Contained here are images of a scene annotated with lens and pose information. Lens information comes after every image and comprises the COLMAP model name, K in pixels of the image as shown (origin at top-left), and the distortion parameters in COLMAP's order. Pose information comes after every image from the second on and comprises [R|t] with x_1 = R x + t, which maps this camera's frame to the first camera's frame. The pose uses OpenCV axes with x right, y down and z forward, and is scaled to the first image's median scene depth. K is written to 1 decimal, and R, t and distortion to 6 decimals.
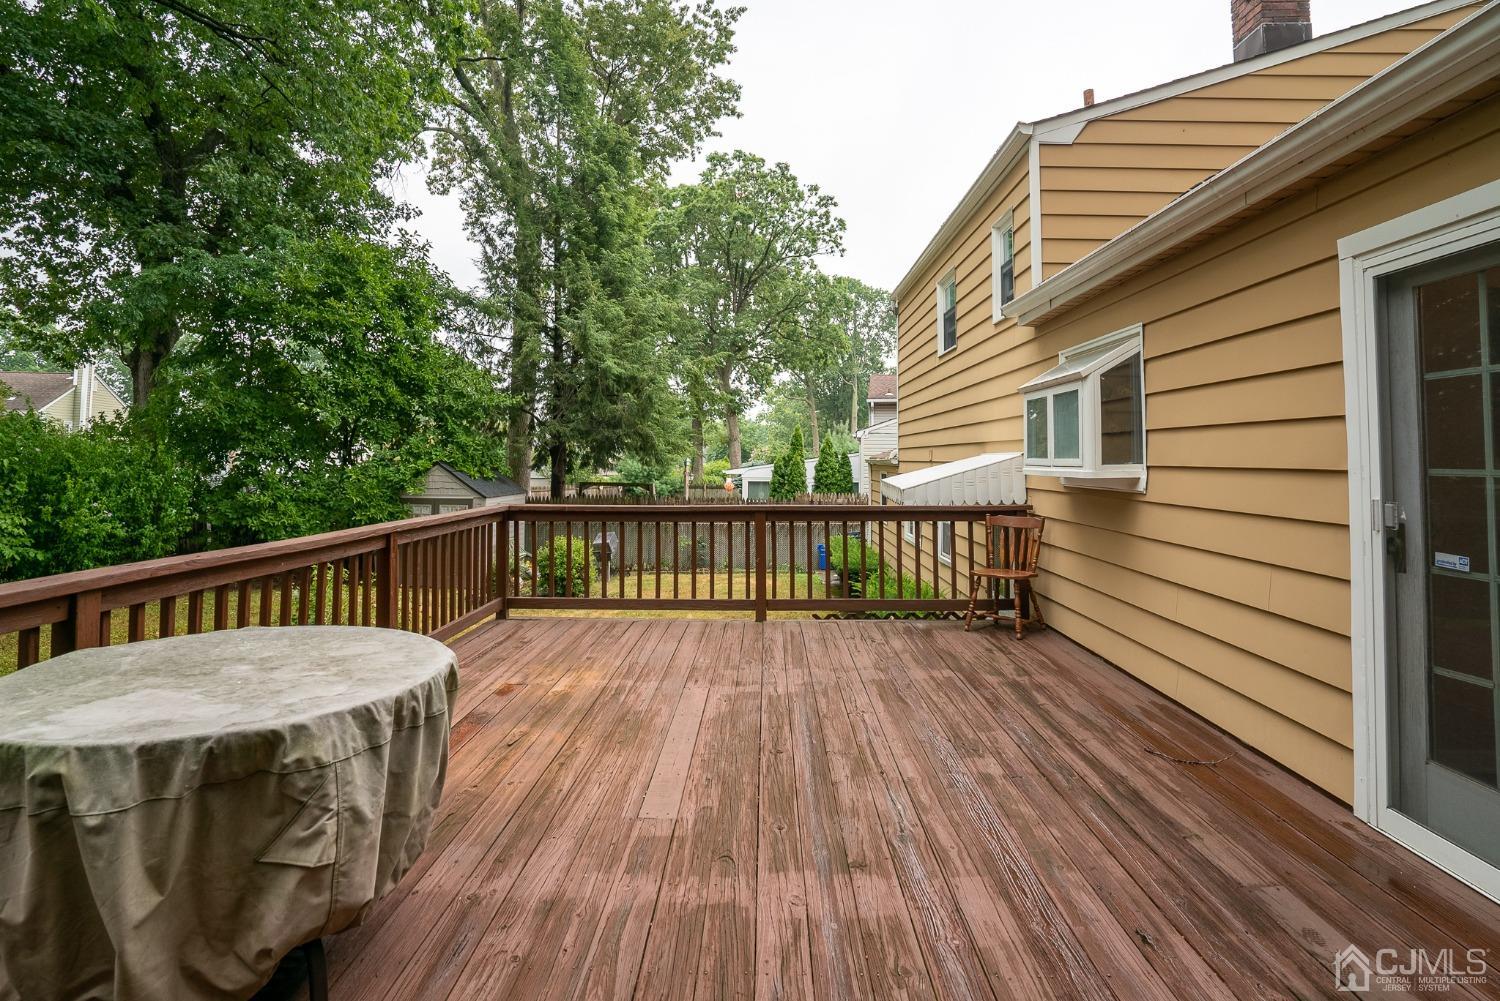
lens RADIAL K [[775.5, 0, 750.5], [0, 775.5, 396.2], [0, 0, 1]] dist [-0.057844, 0.022613]
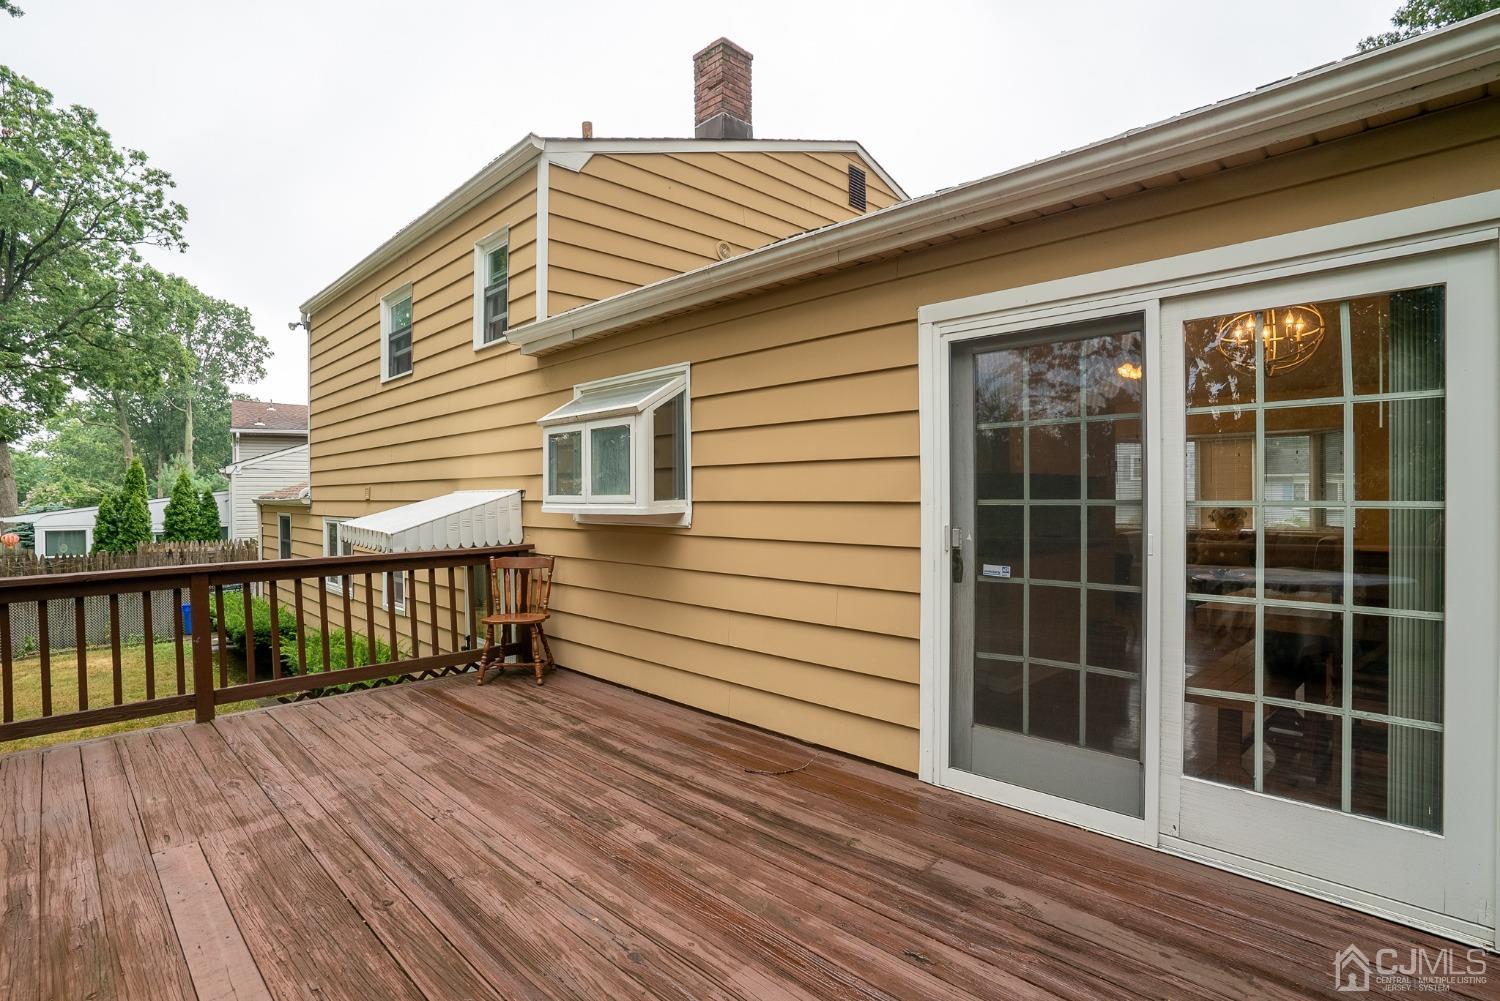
lens RADIAL K [[757.4, 0, 738.4], [0, 757.4, 495.3], [0, 0, 1]] dist [-0.081330, 0.045531]
pose [[0.706482, -0.015594, 0.707559, -0.096571], [-0.041478, 0.997126, 0.063392, 0.009097], [-0.706515, -0.074134, 0.703805, 0.136739]]
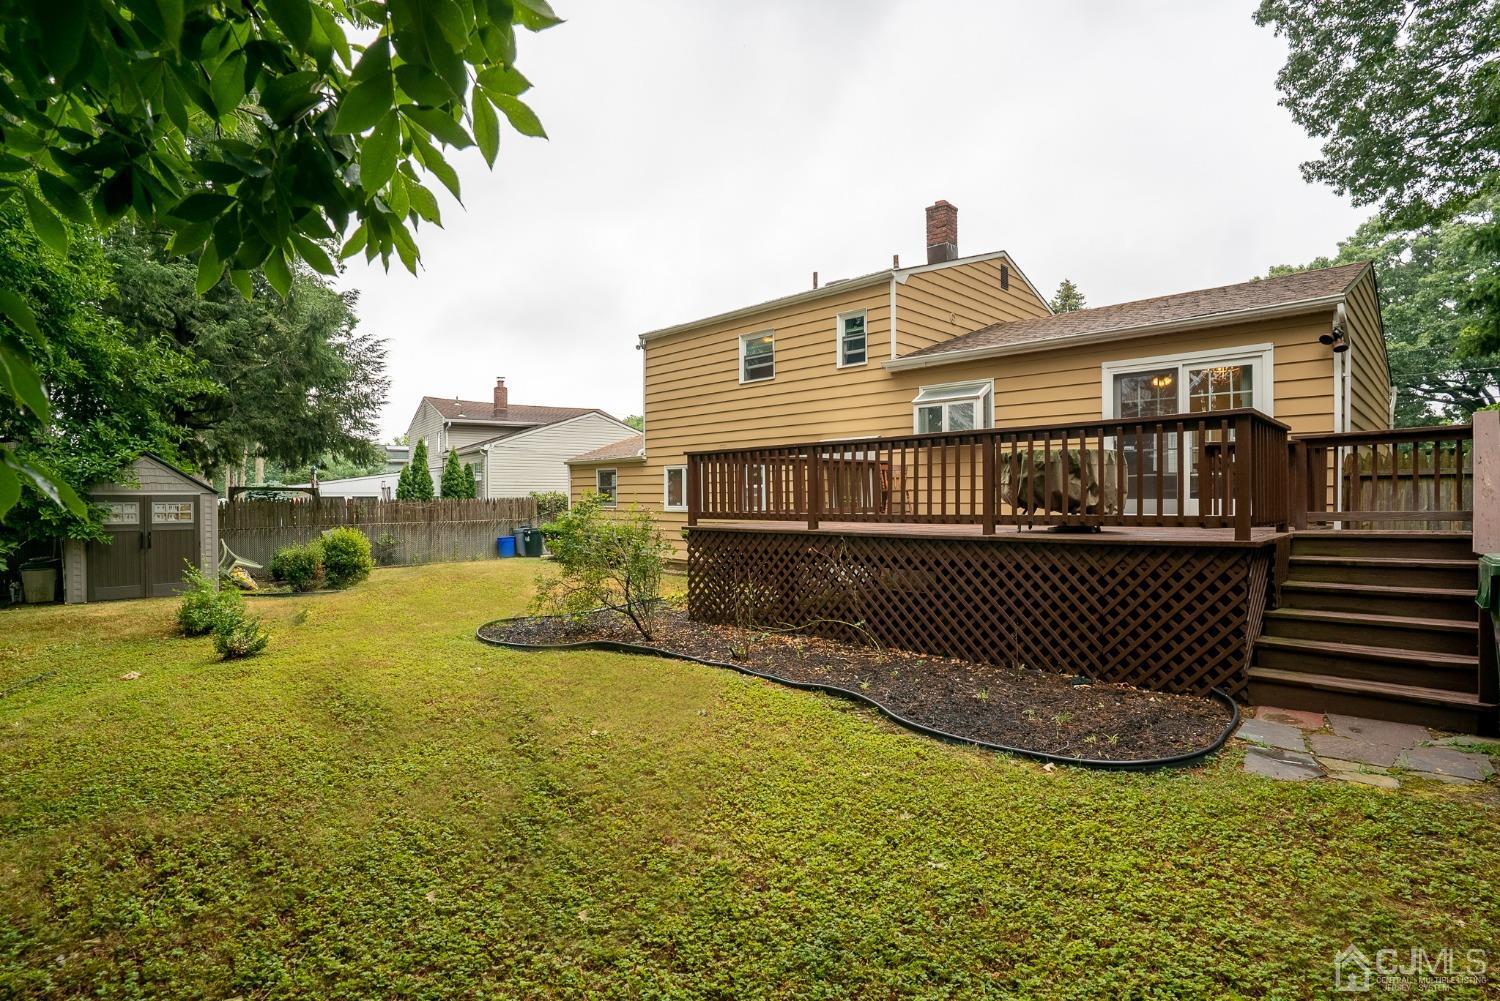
lens RADIAL K [[767.0, 0, 752.4], [0, 767.0, 504.2], [0, 0, 1]] dist [-0.080795, 0.041917]
pose [[0.688197, -0.012807, 0.725410, -1.119045], [-0.049306, 0.996707, 0.064373, 0.117952], [-0.723846, -0.080068, 0.685300, -0.108170]]
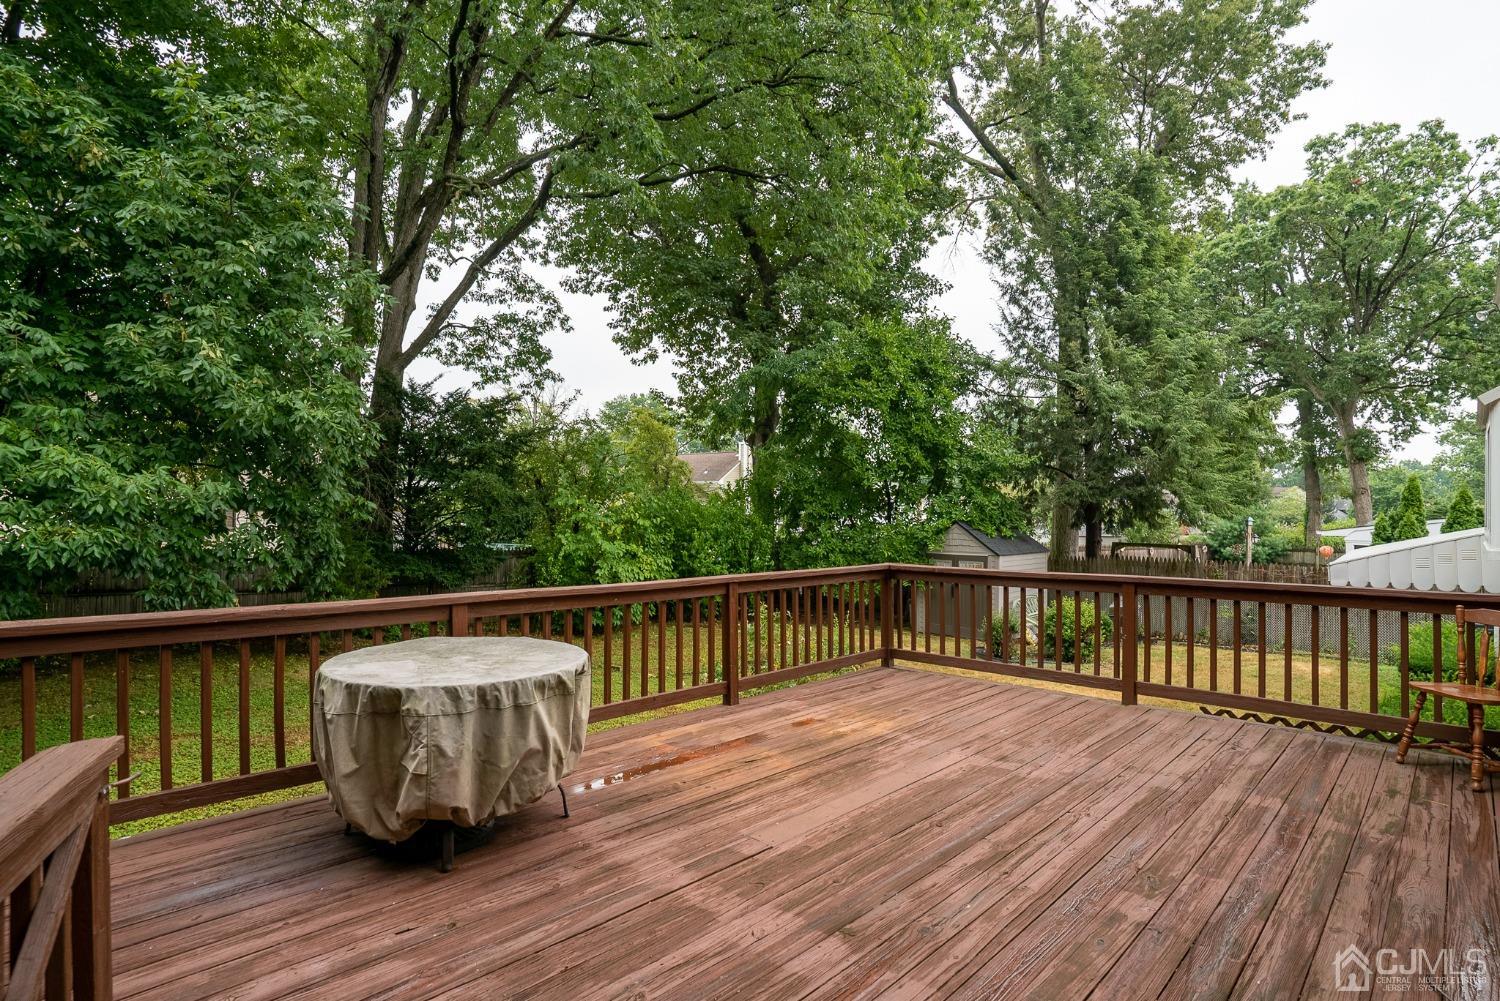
lens RADIAL K [[767.0, 0, 752.4], [0, 767.0, 504.2], [0, 0, 1]] dist [-0.080795, 0.041917]
pose [[0.731559, -0.006641, -0.681746, 0.237667], [0.051779, 0.997606, 0.045844, -0.001783], [0.679810, -0.068838, 0.730151, 0.071926]]
